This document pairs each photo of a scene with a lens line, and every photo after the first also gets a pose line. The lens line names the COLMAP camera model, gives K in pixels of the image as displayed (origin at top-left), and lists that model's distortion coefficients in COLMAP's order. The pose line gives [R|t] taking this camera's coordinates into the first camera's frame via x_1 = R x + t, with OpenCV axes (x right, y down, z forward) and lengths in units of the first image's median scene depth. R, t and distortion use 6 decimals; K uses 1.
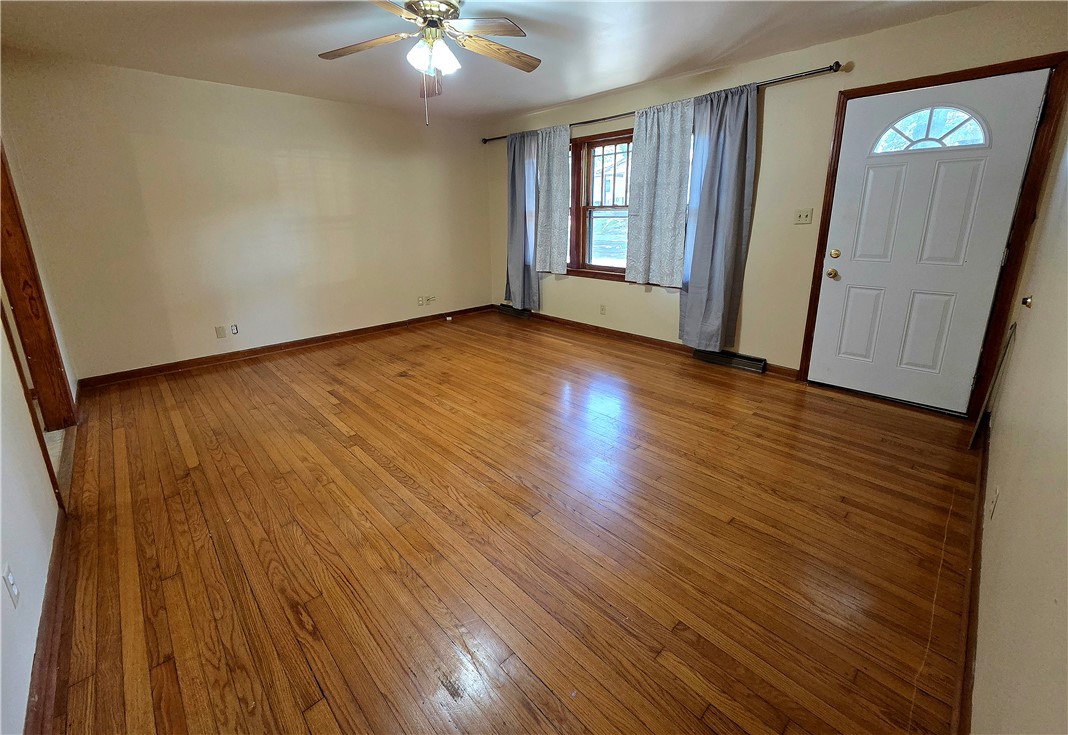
lens RADIAL K [[438.9, 0, 540.0], [0, 438.9, 328.6], [0, 0, 1]] dist [-0.002239, -0.000302]
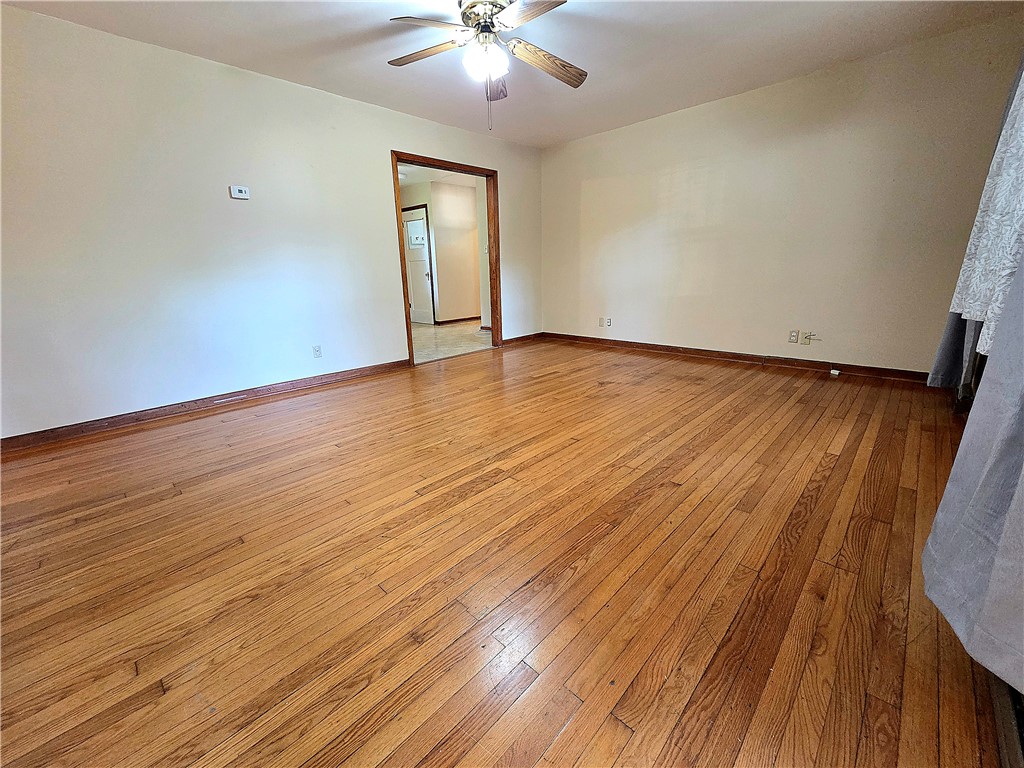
lens RADIAL K [[420.3, 0, 513.1], [0, 420.3, 373.5], [0, 0, 1]] dist [-0.002208, -0.000529]
pose [[0.036576, 0.252507, -0.966904, 0.684681], [-0.222537, 0.945314, 0.238451, -0.111836], [0.974238, 0.206450, 0.090768, 0.802574]]
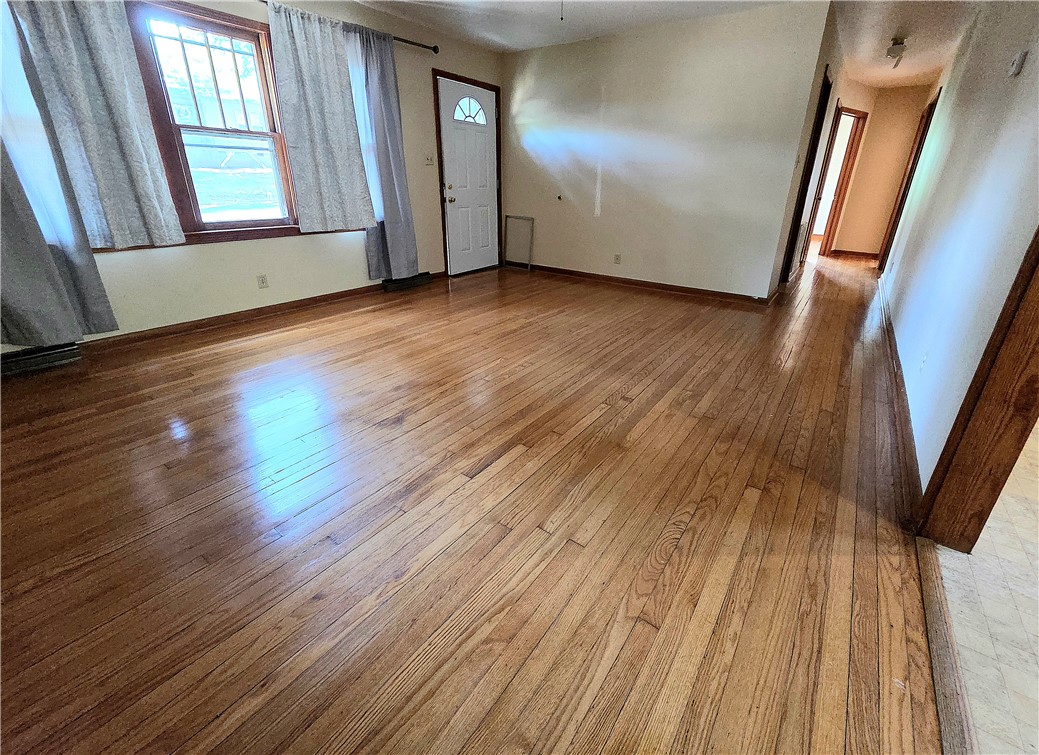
lens RADIAL K [[435.5, 0, 519.5], [0, 435.5, 354.2], [0, 0, 1]] dist [0.001431, 0.000016]
pose [[-0.155279, -0.359396, 0.920176, -0.938405], [0.233760, 0.891652, 0.387702, -0.172829], [-0.959815, 0.275303, -0.054443, 0.969508]]
